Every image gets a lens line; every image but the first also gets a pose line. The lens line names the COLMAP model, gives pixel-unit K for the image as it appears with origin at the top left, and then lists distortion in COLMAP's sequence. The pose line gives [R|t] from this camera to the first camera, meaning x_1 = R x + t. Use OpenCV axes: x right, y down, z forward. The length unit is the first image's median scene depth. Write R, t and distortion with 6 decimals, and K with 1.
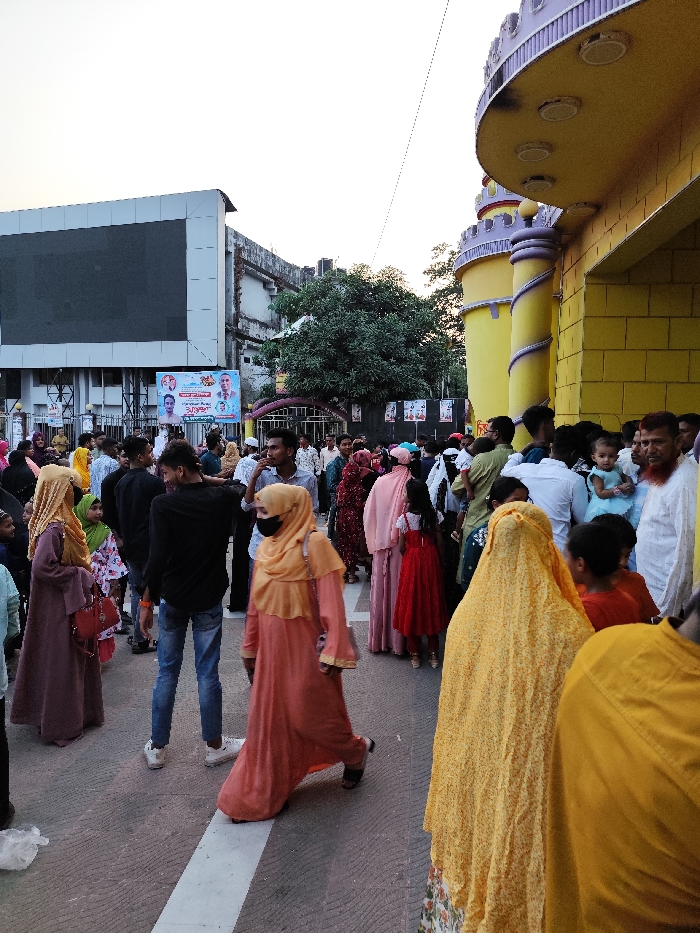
lens RADIAL K [[638.6, 0, 346.2], [0, 638.6, 477.2], [0, 0, 1]] dist [0.050002, -0.074930]
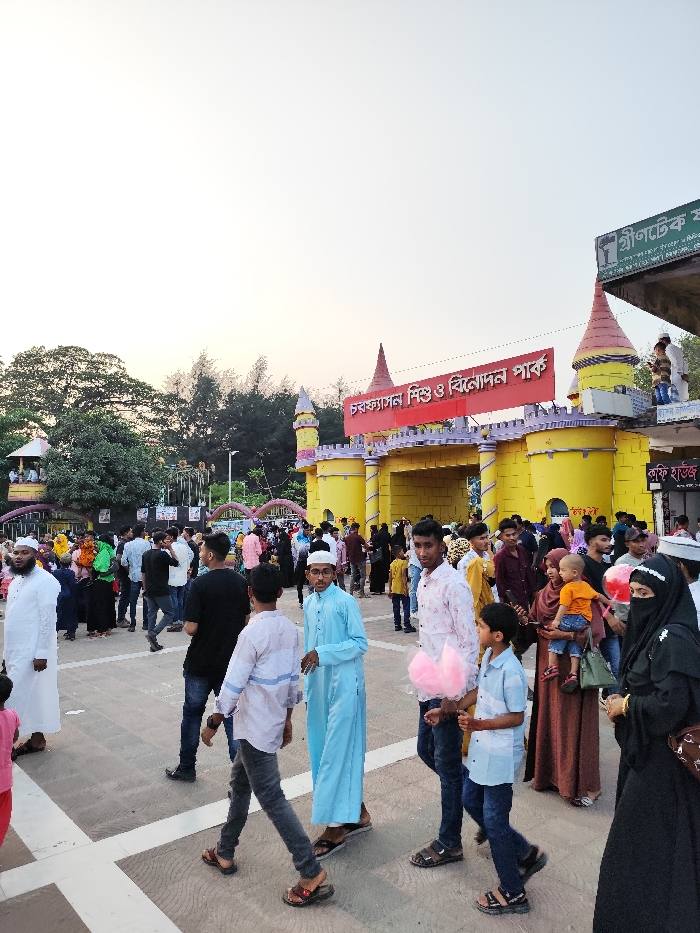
lens RADIAL K [[634.5, 0, 354.0], [0, 634.5, 463.1], [0, 0, 1]] dist [0.043885, -0.046637]
pose [[0.678491, 0.046642, 0.733127, -0.563843], [0.082720, 0.986784, -0.139335, 0.019227], [-0.729937, 0.155182, 0.665666, -0.273732]]
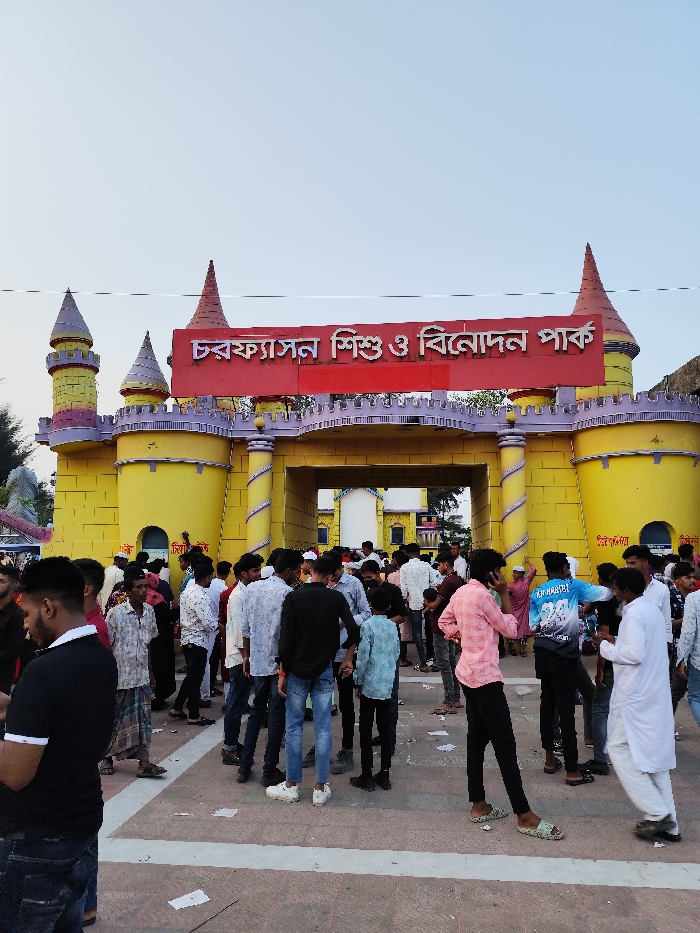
lens RADIAL K [[634.5, 0, 354.0], [0, 634.5, 463.1], [0, 0, 1]] dist [0.043885, -0.046637]
pose [[-0.007424, 0.123520, 0.992314, -0.400402], [0.081212, 0.989138, -0.122517, -0.021117], [-0.996669, 0.079679, -0.017375, 0.218338]]
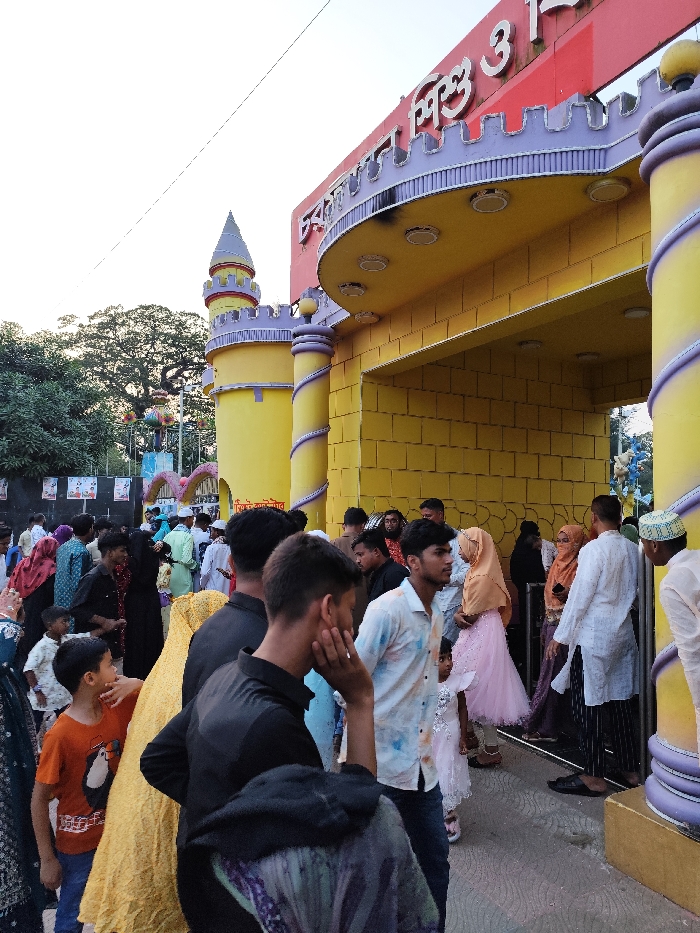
lens RADIAL K [[634.5, 0, 354.0], [0, 634.5, 463.1], [0, 0, 1]] dist [0.043885, -0.046637]
pose [[0.825473, 0.045561, 0.562600, -0.069377], [0.036828, 0.990266, -0.134229, -0.002459], [-0.563239, 0.131522, 0.815760, 0.030792]]
